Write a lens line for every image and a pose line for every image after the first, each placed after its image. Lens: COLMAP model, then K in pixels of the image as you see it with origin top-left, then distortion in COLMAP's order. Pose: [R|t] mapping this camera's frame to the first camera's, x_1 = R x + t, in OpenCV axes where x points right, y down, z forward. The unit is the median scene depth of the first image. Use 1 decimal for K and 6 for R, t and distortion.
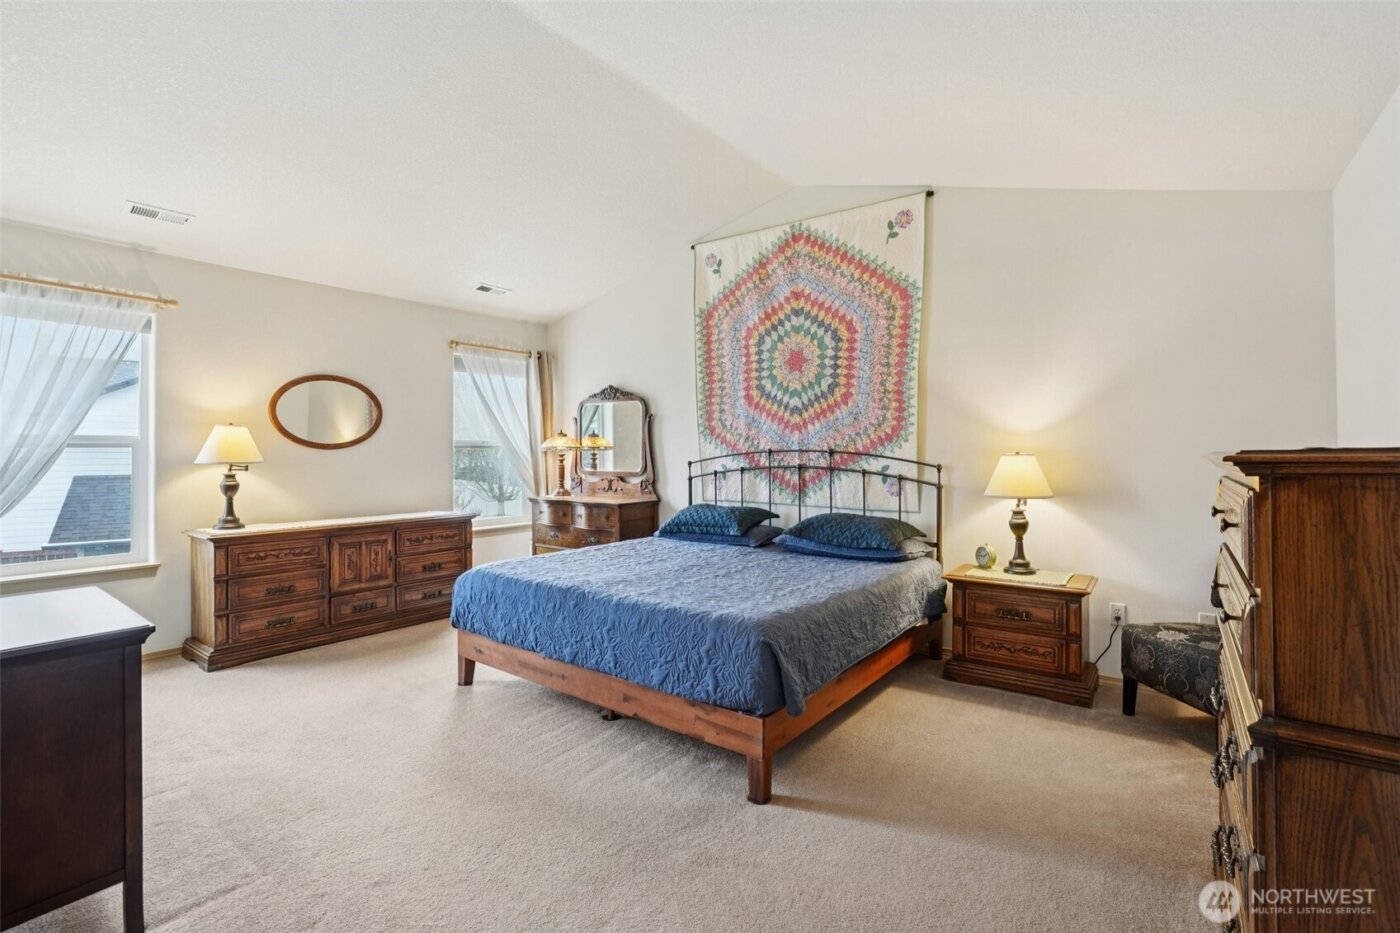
lens RADIAL K [[637.3, 0, 703.9], [0, 637.3, 463.3], [0, 0, 1]] dist [-0.055027, 0.021897]
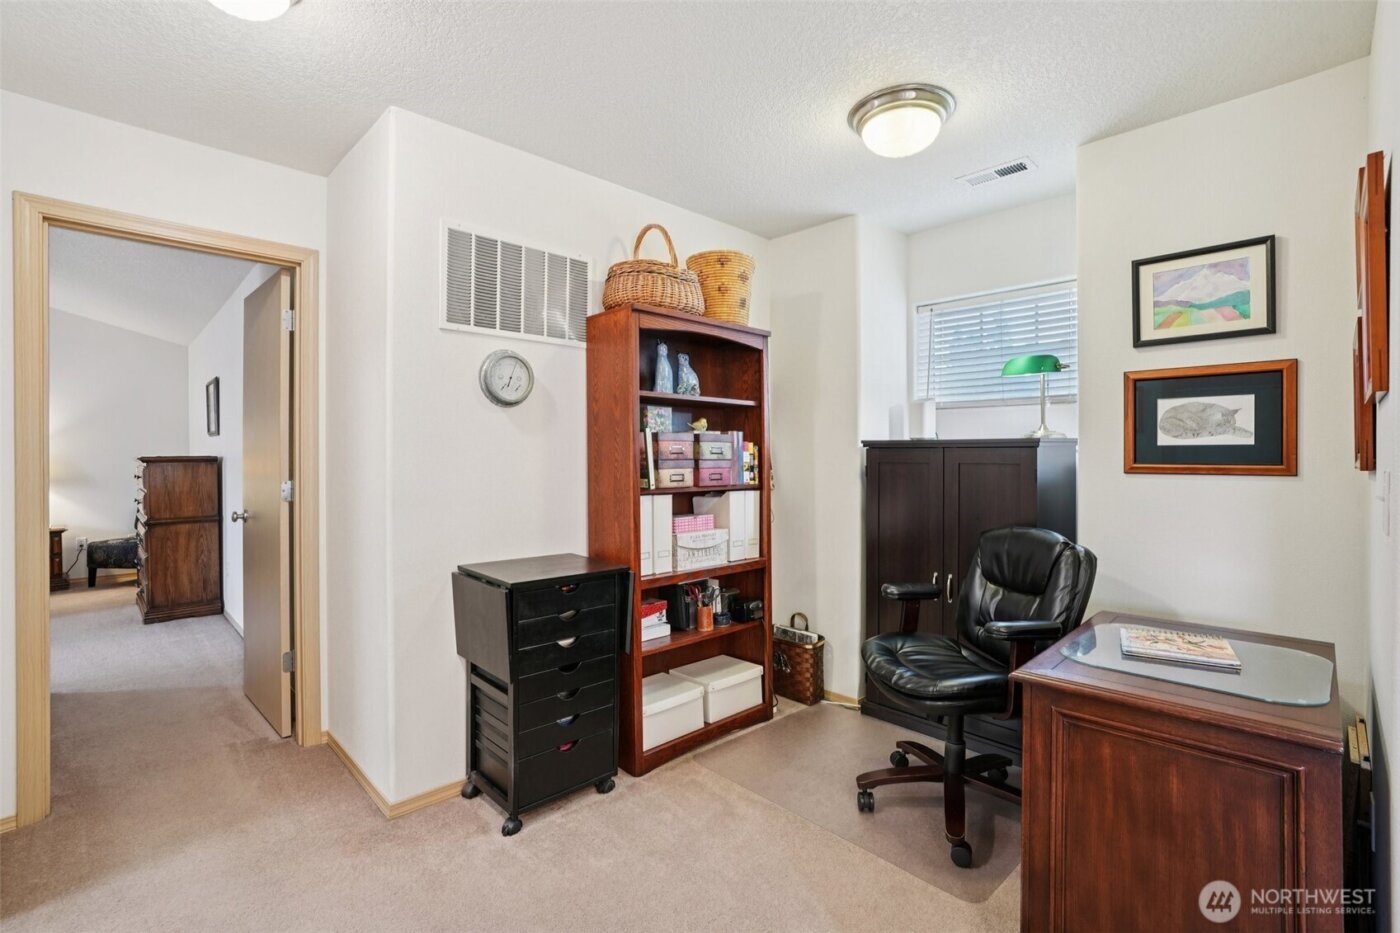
lens RADIAL K [[637.3, 0, 703.9], [0, 637.3, 463.3], [0, 0, 1]] dist [-0.055027, 0.021897]
pose [[0.140034, 0.004444, 0.990137, -0.992616], [0.005953, 0.999968, -0.005330, 0.024989], [-0.990129, 0.006640, 0.140003, -1.216502]]
